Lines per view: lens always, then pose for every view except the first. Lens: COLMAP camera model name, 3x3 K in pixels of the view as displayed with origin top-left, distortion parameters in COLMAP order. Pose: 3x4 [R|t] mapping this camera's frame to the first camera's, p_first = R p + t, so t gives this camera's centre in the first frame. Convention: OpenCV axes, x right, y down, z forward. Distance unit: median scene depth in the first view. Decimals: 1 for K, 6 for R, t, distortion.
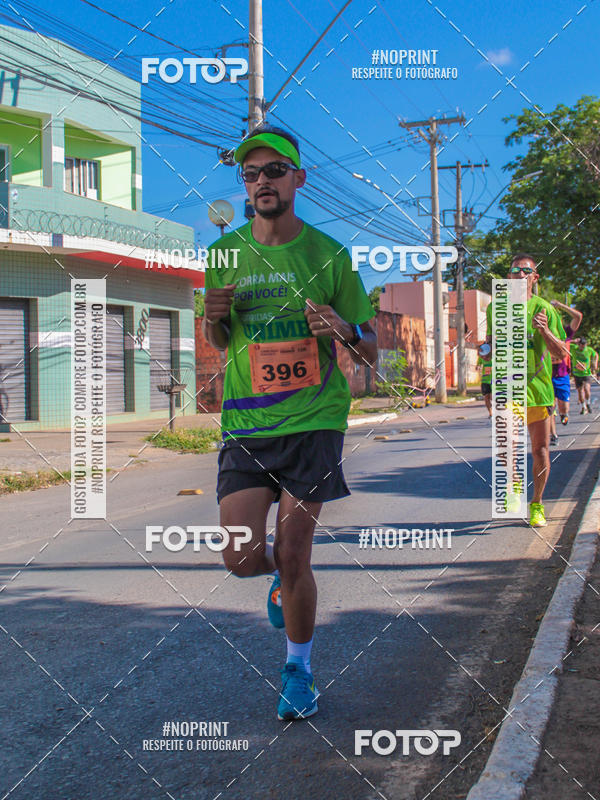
lens RADIAL K [[1257.9, 0, 311.4], [0, 1257.9, 337.8], [0, 0, 1]] dist [-0.123183, 0.068149]
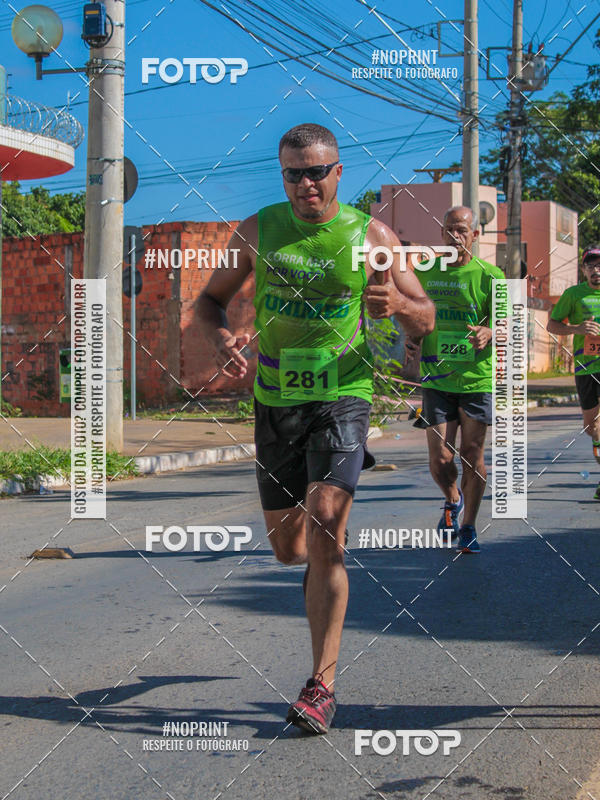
lens RADIAL K [[1918.4, 0, 285.4], [0, 1918.4, 327.6], [0, 0, 1]] dist [-0.009876, 0.129740]
pose [[0.999275, 0.026650, -0.027194, 0.044720], [-0.026094, 0.999447, 0.020604, 0.002378], [0.027728, -0.019879, 0.999418, 0.182079]]
